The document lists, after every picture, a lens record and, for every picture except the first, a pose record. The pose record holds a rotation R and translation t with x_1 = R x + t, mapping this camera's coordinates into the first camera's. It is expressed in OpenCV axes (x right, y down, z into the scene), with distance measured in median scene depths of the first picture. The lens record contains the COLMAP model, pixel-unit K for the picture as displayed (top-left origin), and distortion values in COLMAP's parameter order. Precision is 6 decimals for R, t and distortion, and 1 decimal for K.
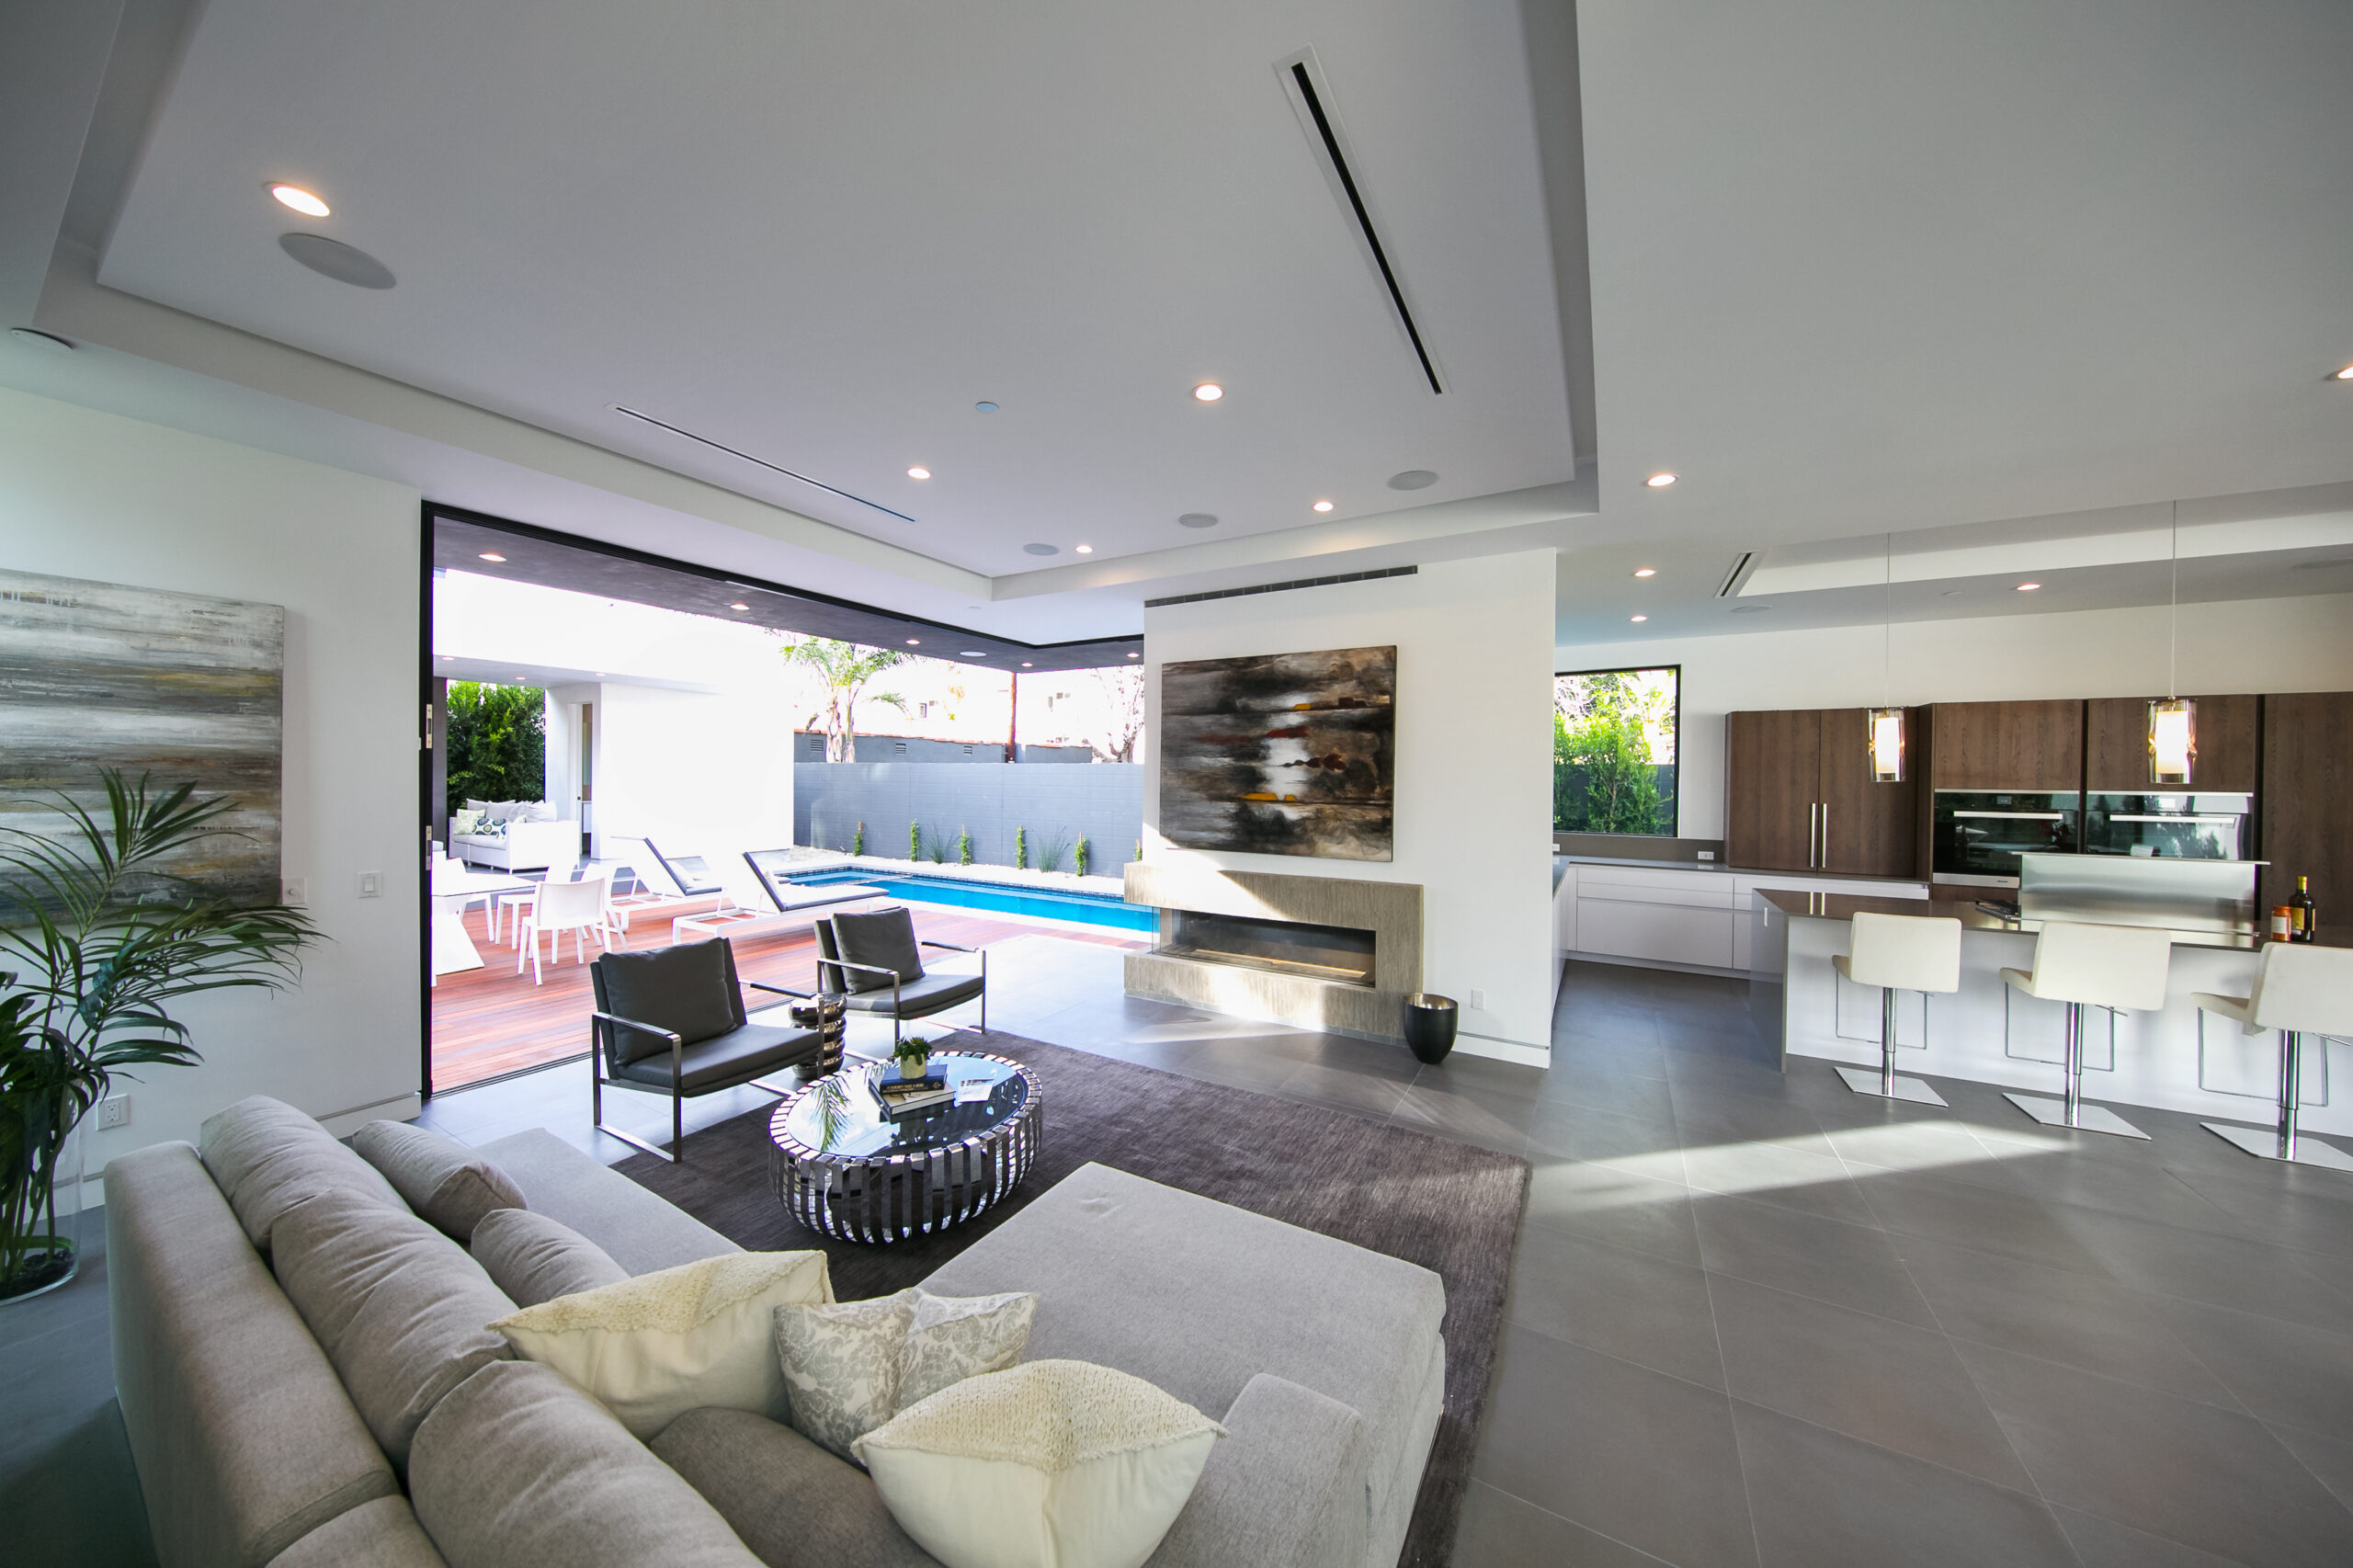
lens RADIAL K [[746.3, 0, 1178.0], [0, 746.3, 783.3], [0, 0, 1]] dist [-0.002307, -0.000188]
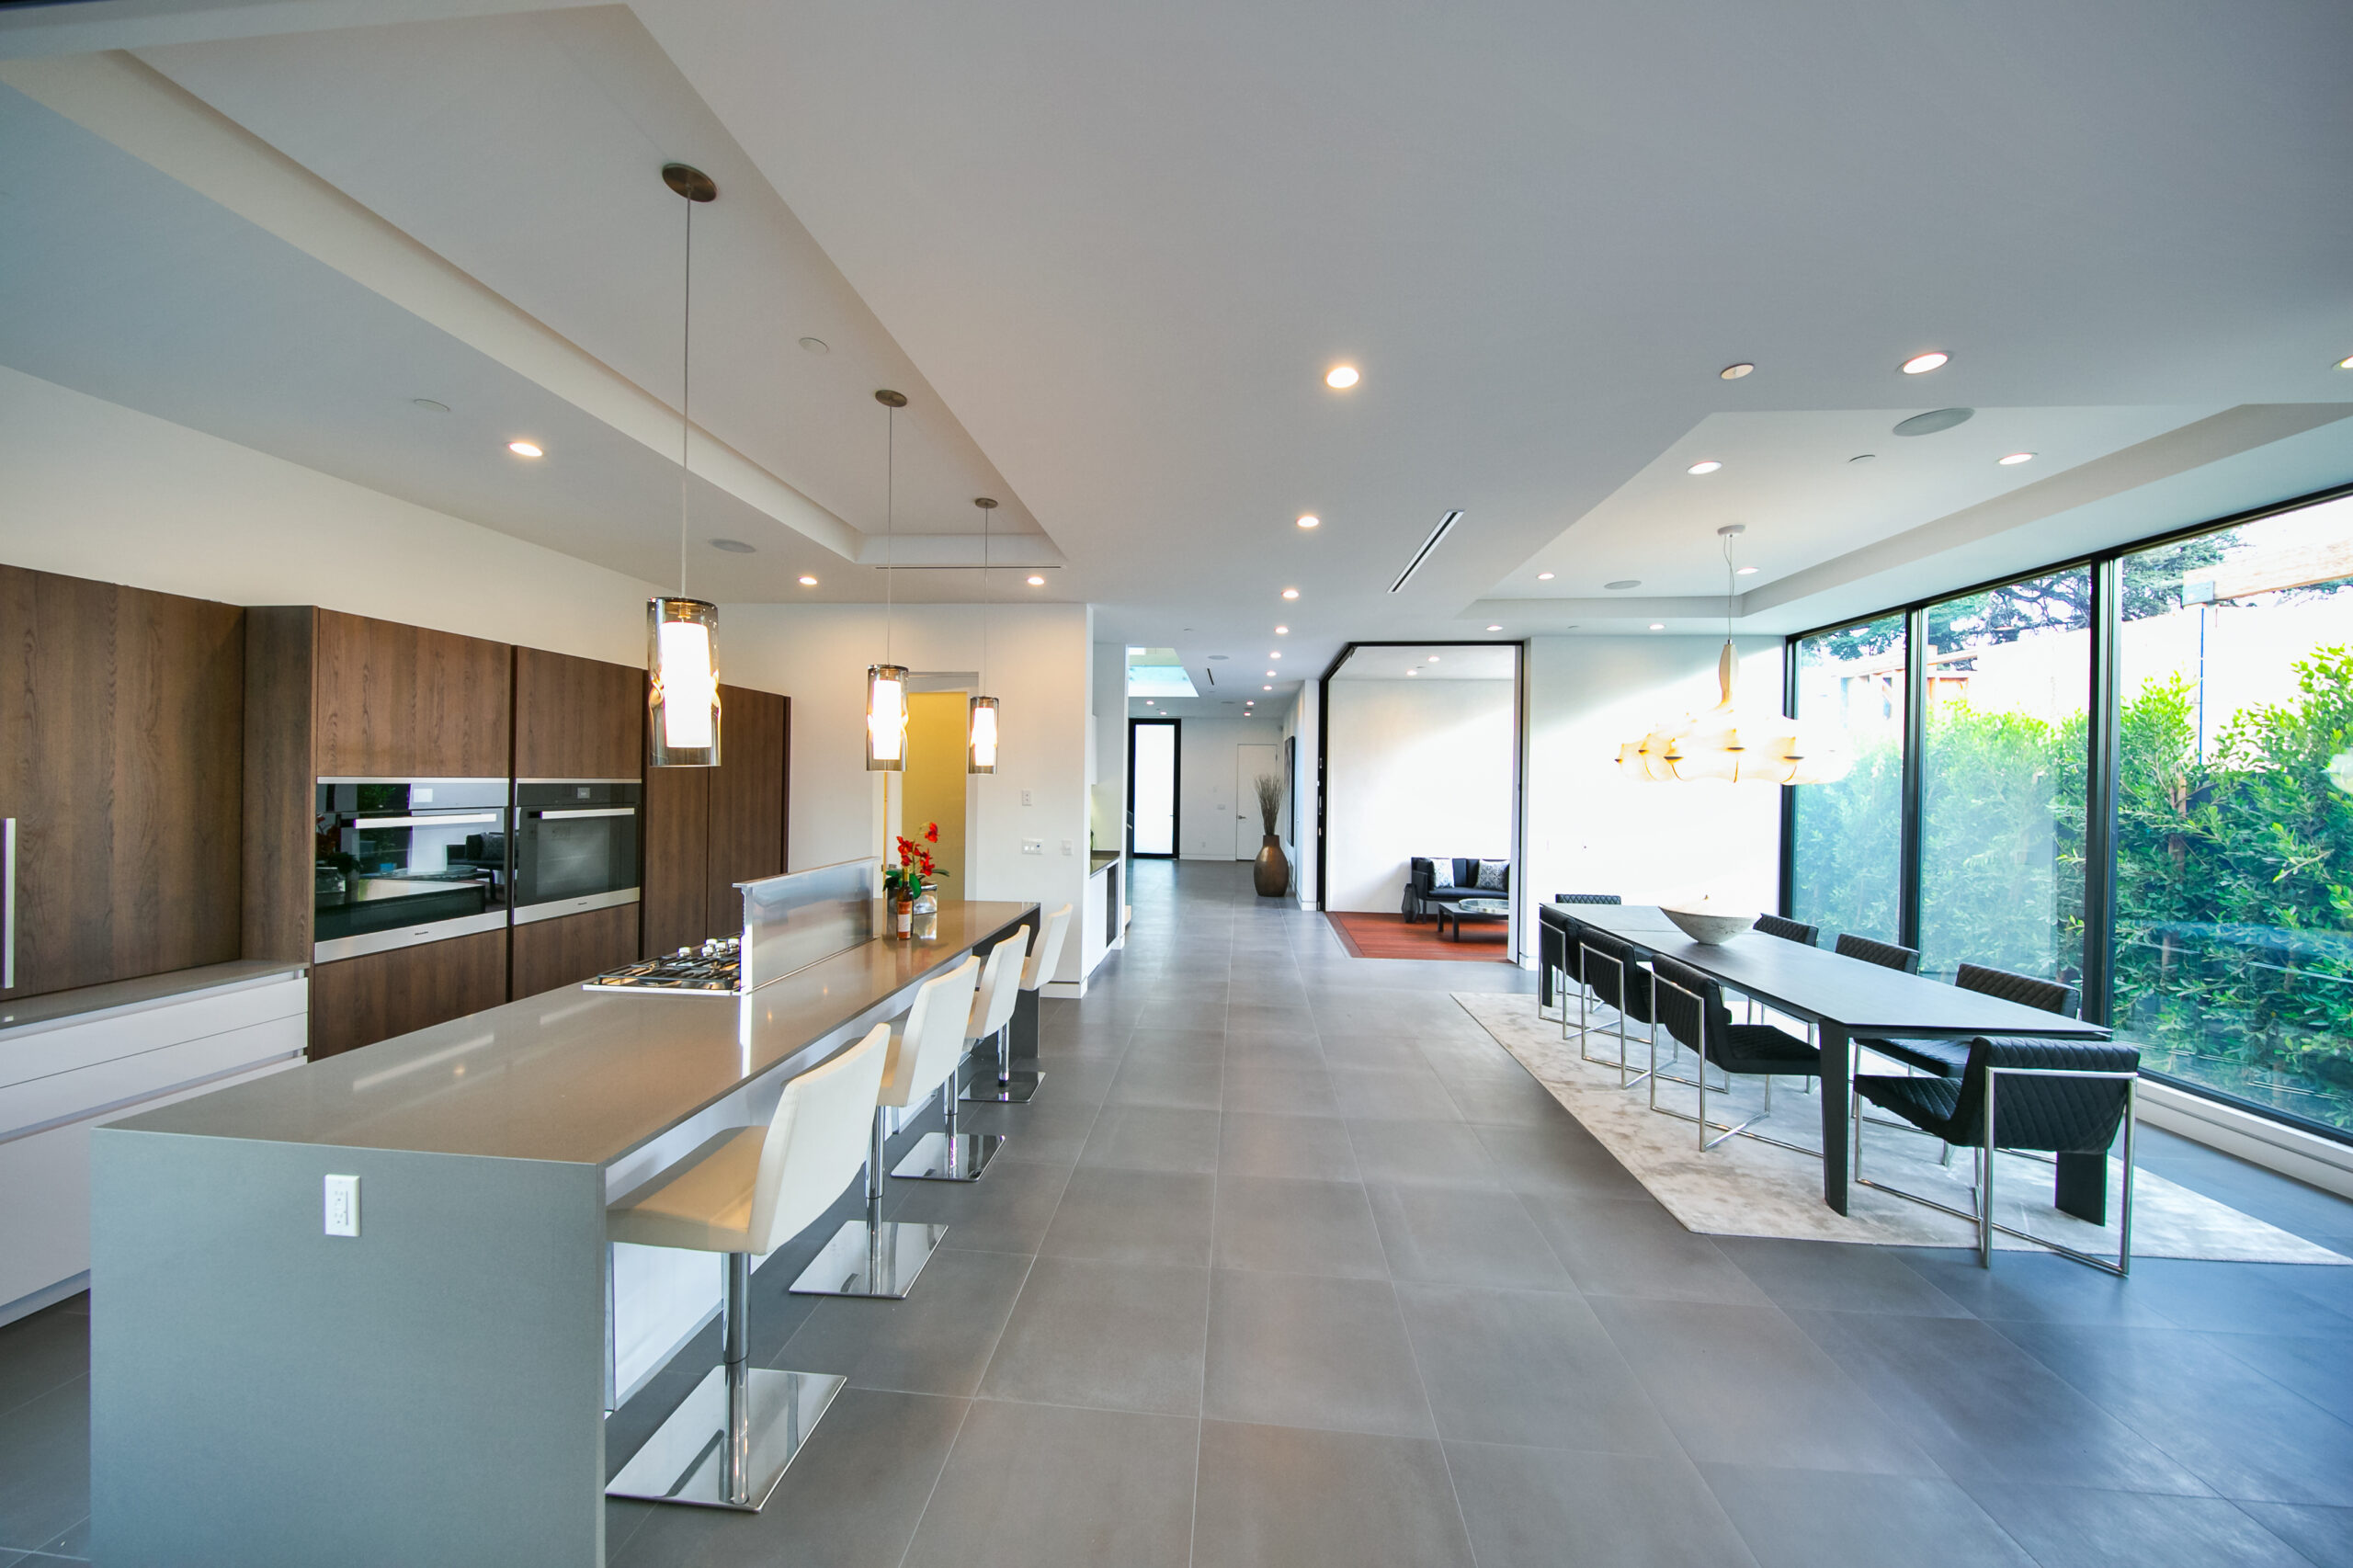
lens RADIAL K [[746.3, 0, 1179.9], [0, 746.3, 777.7], [0, 0, 1]] dist [-0.002307, -0.000188]
pose [[-0.427970, -0.011086, 0.903725, 0.345170], [-0.011094, 0.999914, 0.007012, -0.001480], [-0.903725, -0.007025, -0.428056, 0.768602]]
